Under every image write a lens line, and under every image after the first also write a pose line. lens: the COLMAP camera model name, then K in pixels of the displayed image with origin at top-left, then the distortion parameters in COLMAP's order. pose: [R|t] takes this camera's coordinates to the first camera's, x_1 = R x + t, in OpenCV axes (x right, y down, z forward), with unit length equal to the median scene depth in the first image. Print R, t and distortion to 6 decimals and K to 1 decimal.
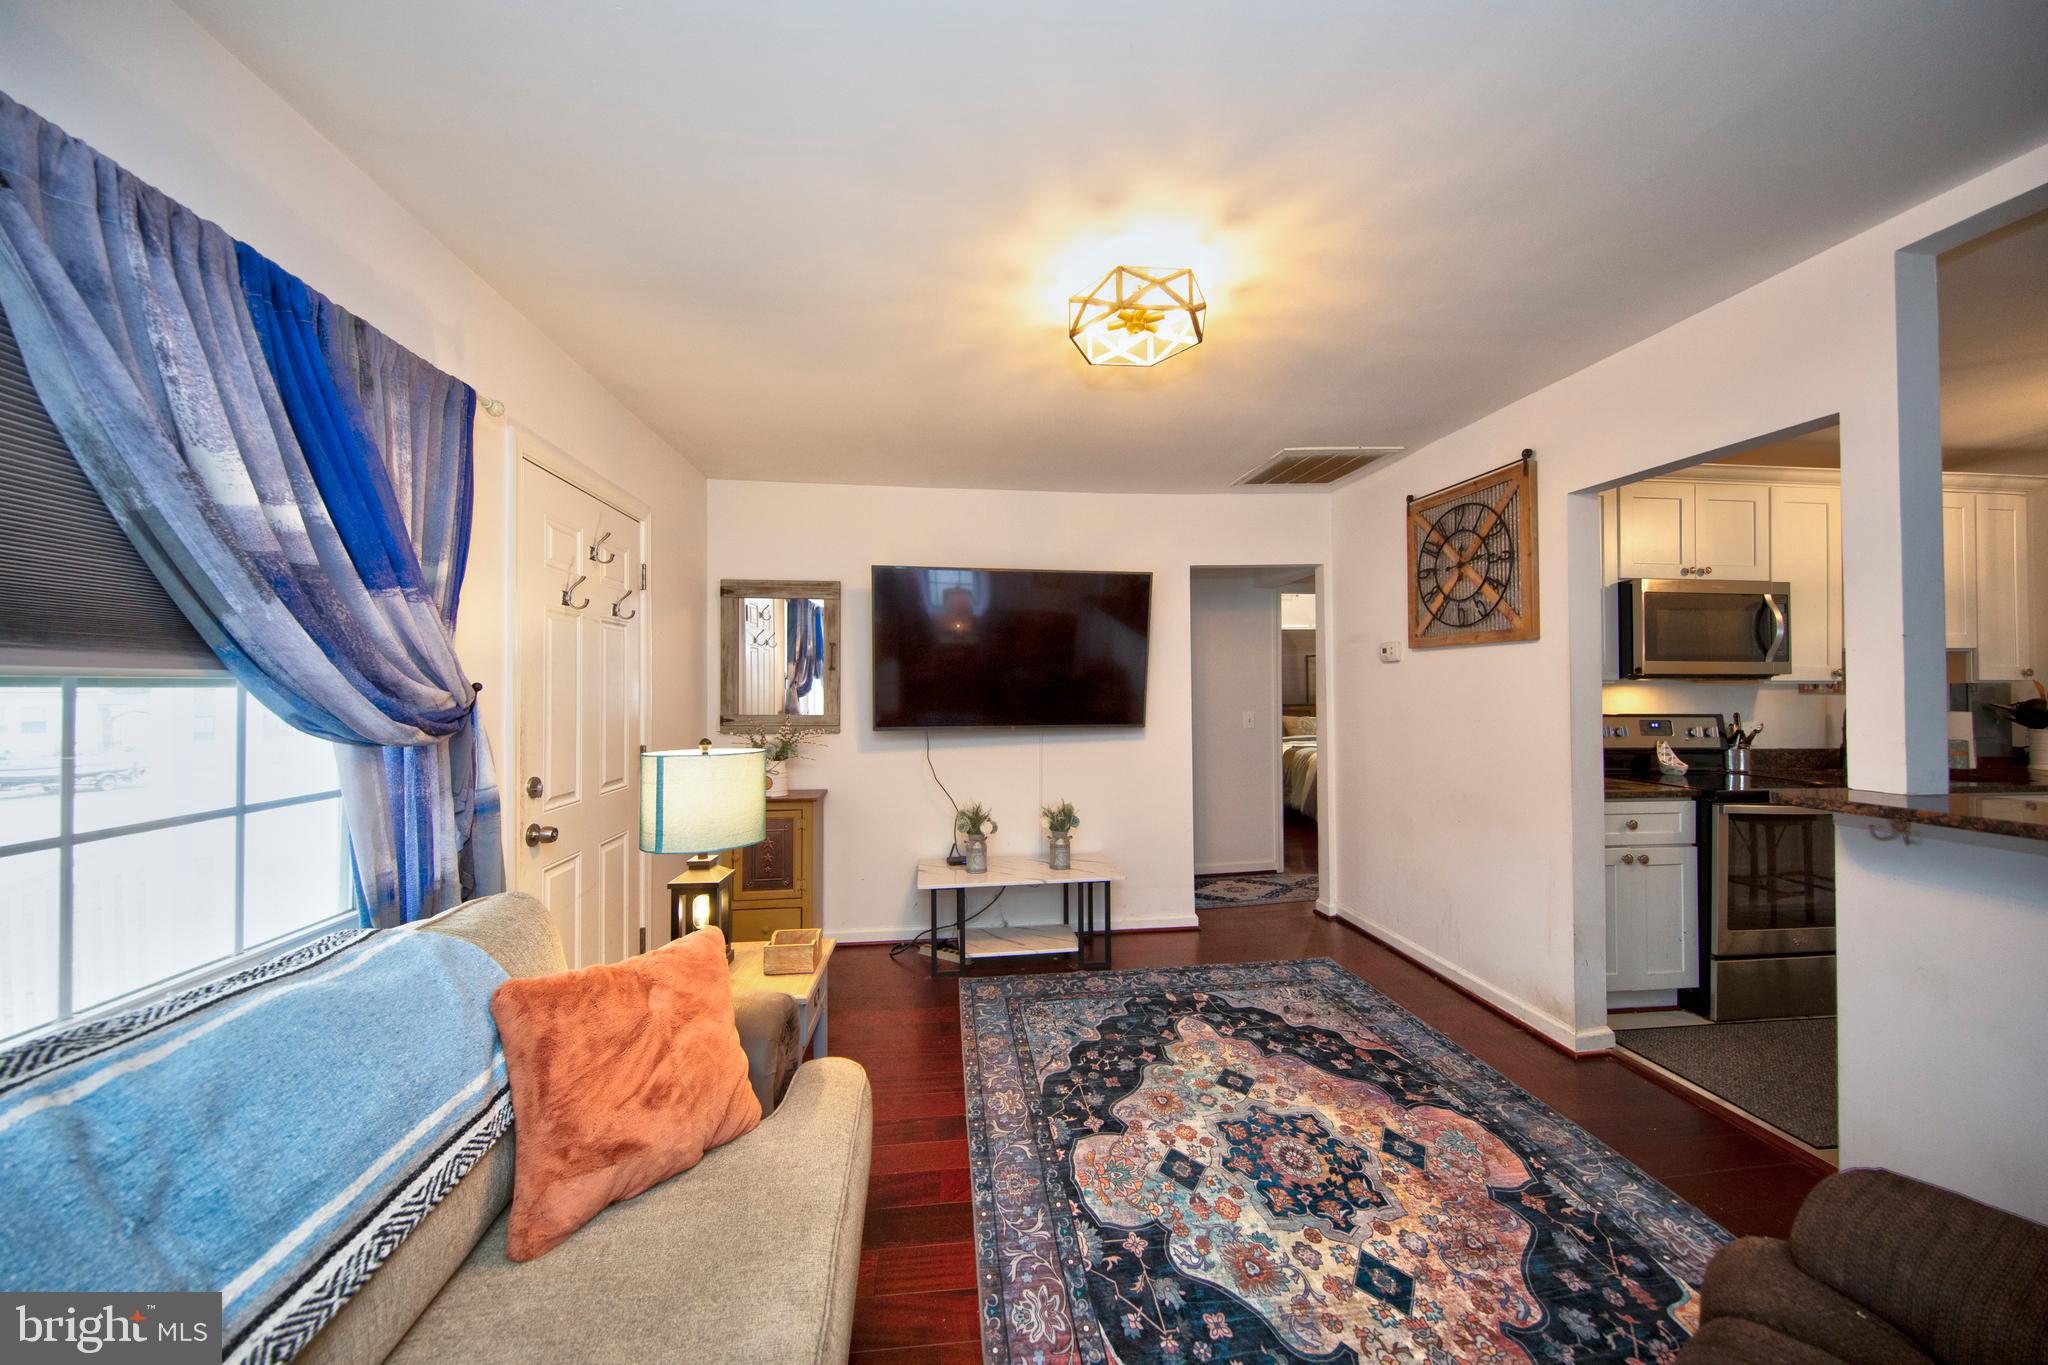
lens RADIAL K [[724.4, 0, 1013.4], [0, 724.4, 674.2], [0, 0, 1]] dist [0.017628, -0.007675]
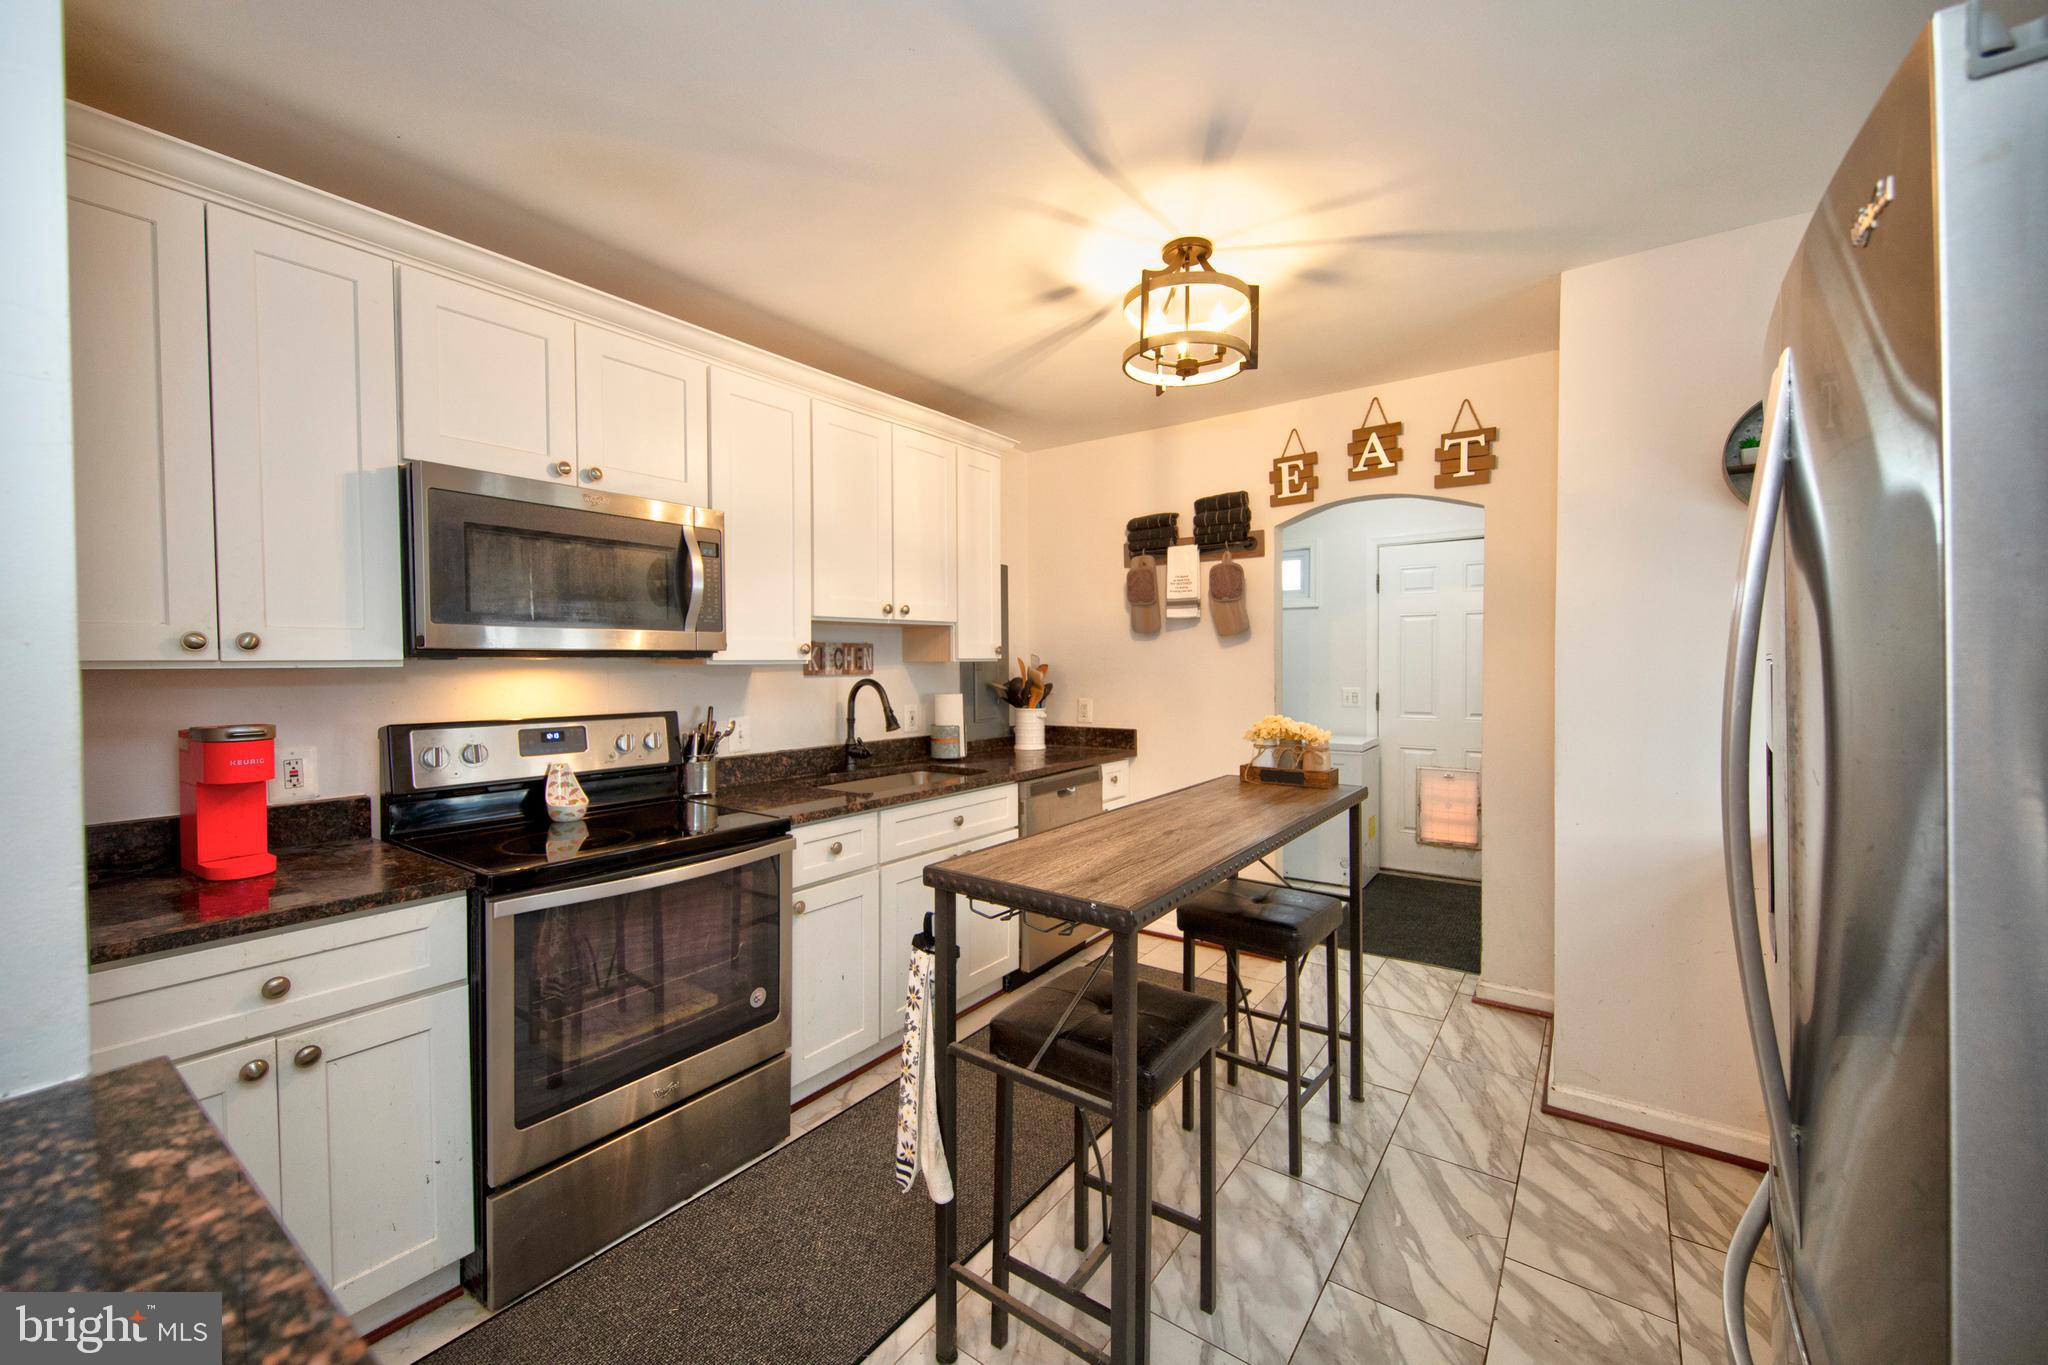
lens RADIAL K [[757.0, 0, 1024.0], [0, 757.0, 682.5], [0, 0, 1]] dist [0.023063, -0.000083]
pose [[0.693024, -0.023126, 0.720543, 0.714047], [-0.004154, 0.999341, 0.036070, 0.002552], [-0.720902, -0.027991, 0.692471, 0.306303]]
